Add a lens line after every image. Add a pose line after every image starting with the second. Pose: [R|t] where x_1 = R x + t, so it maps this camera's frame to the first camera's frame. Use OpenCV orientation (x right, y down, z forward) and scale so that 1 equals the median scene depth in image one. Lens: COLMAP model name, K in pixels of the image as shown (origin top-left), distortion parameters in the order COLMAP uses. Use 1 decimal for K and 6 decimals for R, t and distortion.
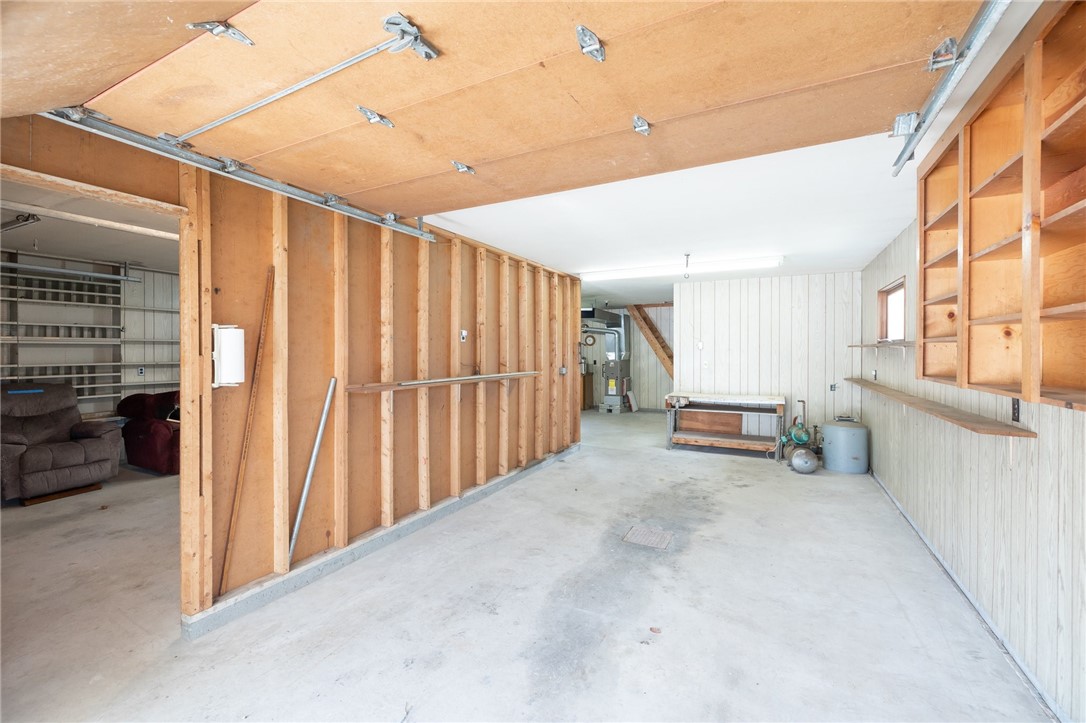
lens RADIAL K [[452.3, 0, 542.8], [0, 452.3, 355.1], [0, 0, 1]] dist [0.002717, 0.001433]
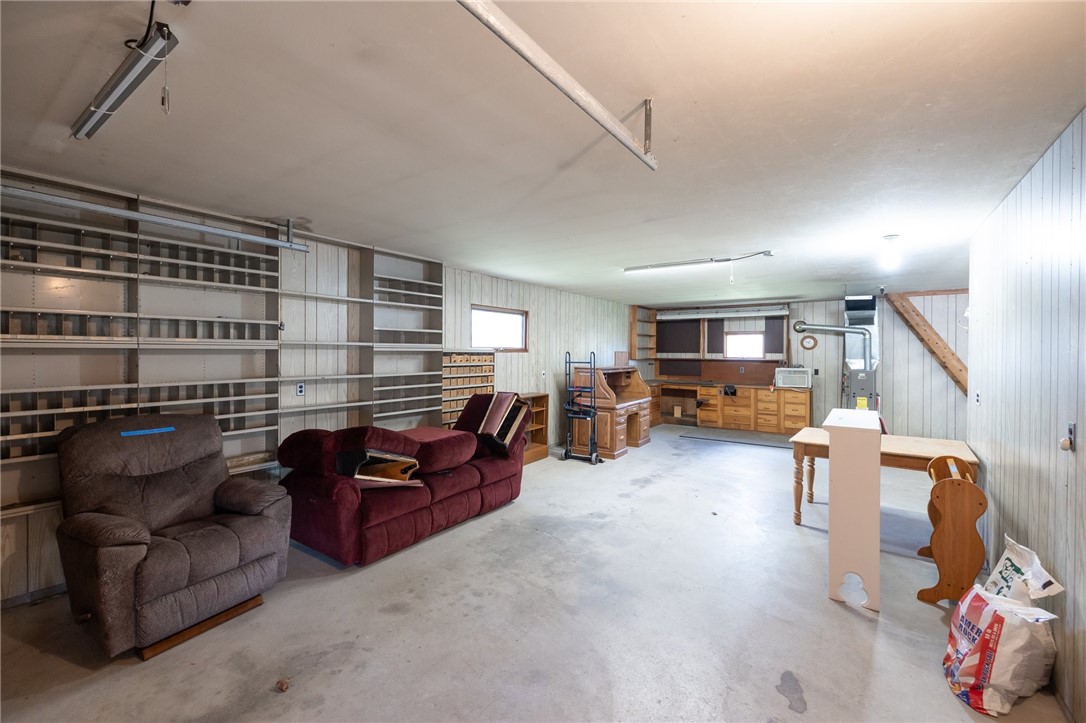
lens RADIAL K [[452.3, 0, 545.5], [0, 452.3, 355.3], [0, 0, 1]] dist [0.002717, 0.001433]
pose [[0.990646, 0.002815, -0.136427, -0.495005], [-0.003501, 0.999982, -0.004790, -0.014624], [0.136411, 0.005222, 0.990639, 0.441021]]
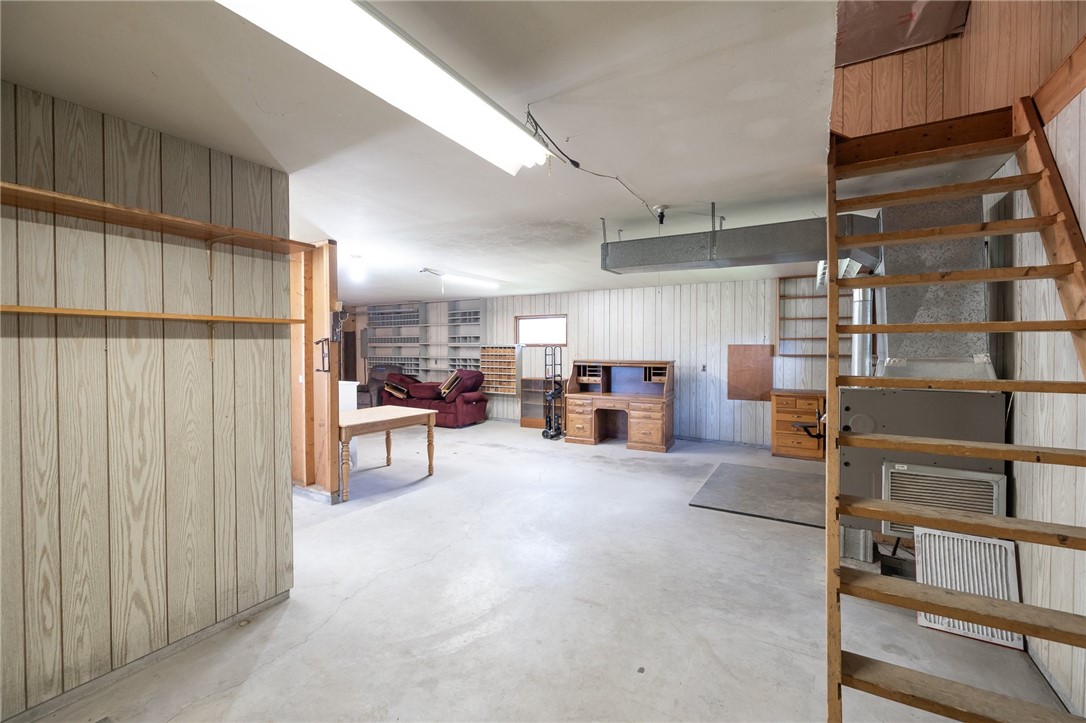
lens RADIAL K [[452.3, 0, 543.1], [0, 452.3, 357.5], [0, 0, 1]] dist [0.002717, 0.001433]
pose [[-0.068949, 0.012151, -0.997546, 0.815079], [-0.015381, 0.999794, 0.013242, -0.010604], [0.997502, 0.016256, -0.068748, 1.650288]]
